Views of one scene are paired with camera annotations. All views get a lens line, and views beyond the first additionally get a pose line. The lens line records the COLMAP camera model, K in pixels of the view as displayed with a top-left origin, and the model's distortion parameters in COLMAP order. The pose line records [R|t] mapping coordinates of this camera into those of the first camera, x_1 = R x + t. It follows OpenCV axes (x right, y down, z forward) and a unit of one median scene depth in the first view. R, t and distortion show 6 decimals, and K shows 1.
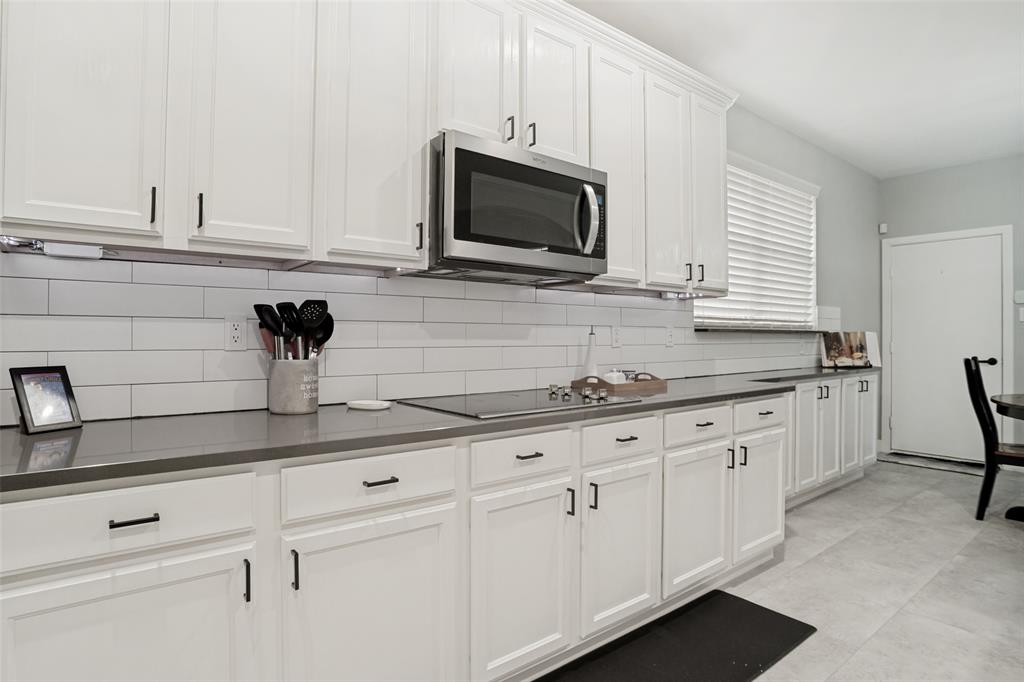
lens RADIAL K [[532.9, 0, 479.3], [0, 532.9, 335.1], [0, 0, 1]] dist [-0.053825, 0.024796]
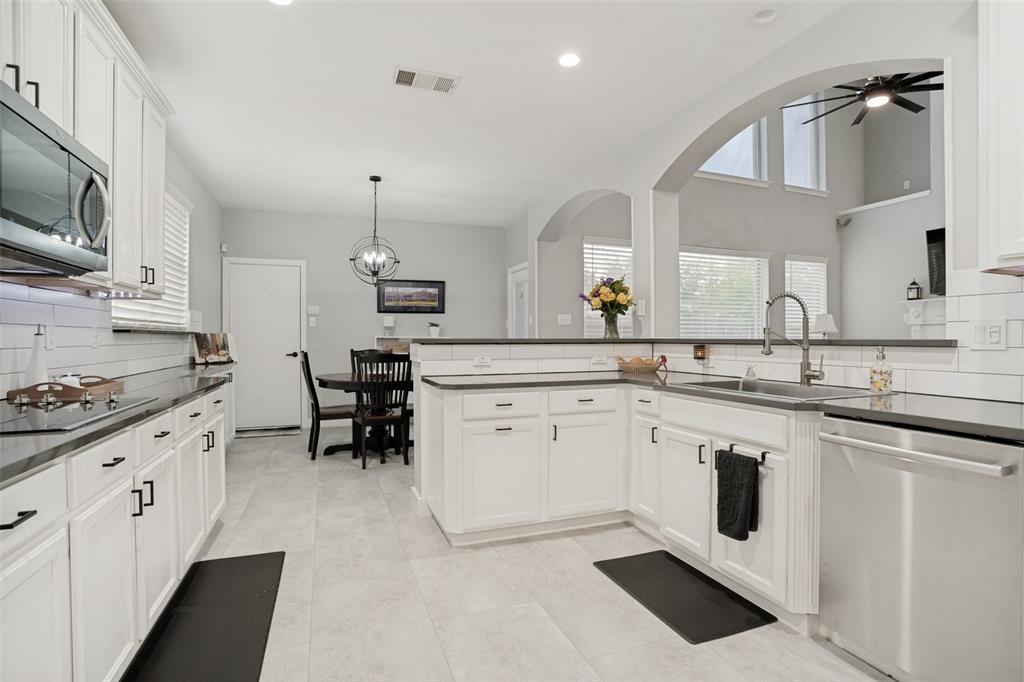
lens RADIAL K [[496.3, 0, 512.0], [0, 496.3, 341.0], [0, 0, 1]] dist [-0.051321, 0.000093]
pose [[0.307791, -0.009195, 0.951410, -0.188177], [-0.000747, 0.999951, 0.009906, 0.000213], [-0.951454, -0.003760, 0.307769, 0.021634]]
